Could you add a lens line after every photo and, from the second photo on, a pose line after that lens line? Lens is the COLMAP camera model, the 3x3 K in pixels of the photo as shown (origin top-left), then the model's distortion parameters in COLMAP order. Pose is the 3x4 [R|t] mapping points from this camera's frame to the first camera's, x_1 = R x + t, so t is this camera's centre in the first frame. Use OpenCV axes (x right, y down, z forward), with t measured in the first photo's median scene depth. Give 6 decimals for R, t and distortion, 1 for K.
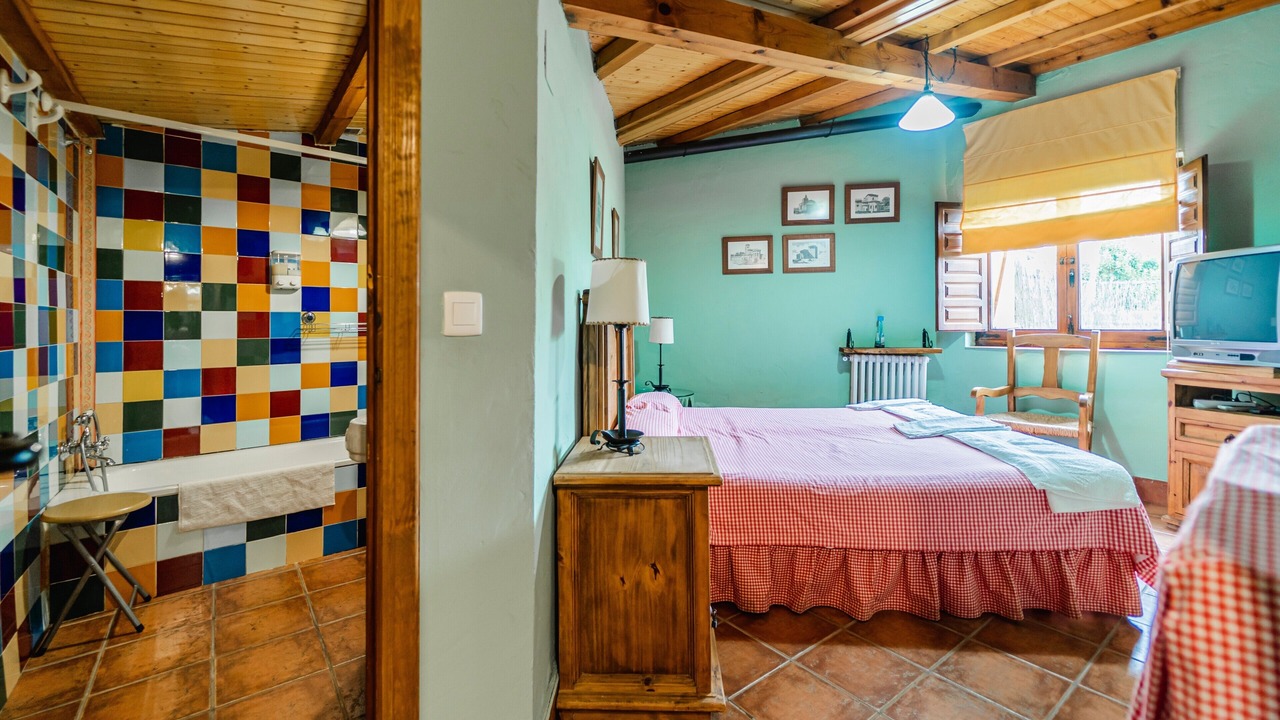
lens RADIAL K [[535.1, 0, 648.9], [0, 535.1, 332.9], [0, 0, 1]] dist [0.000780, 0.000128]
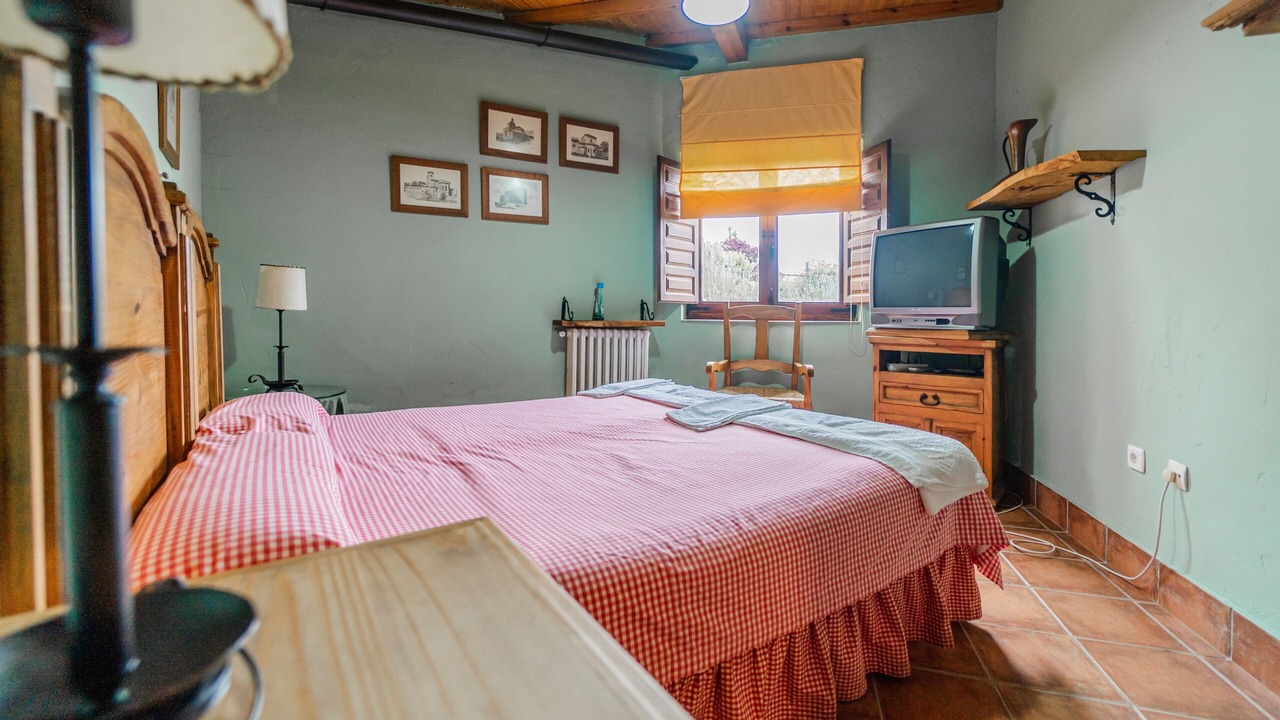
lens RADIAL K [[535.1, 0, 648.9], [0, 535.1, 332.9], [0, 0, 1]] dist [0.000780, 0.000128]
pose [[0.803256, -0.005599, 0.595607, -0.003625], [-0.007287, 0.999789, 0.019225, 0.031709], [-0.595589, -0.019782, 0.803046, 0.295837]]
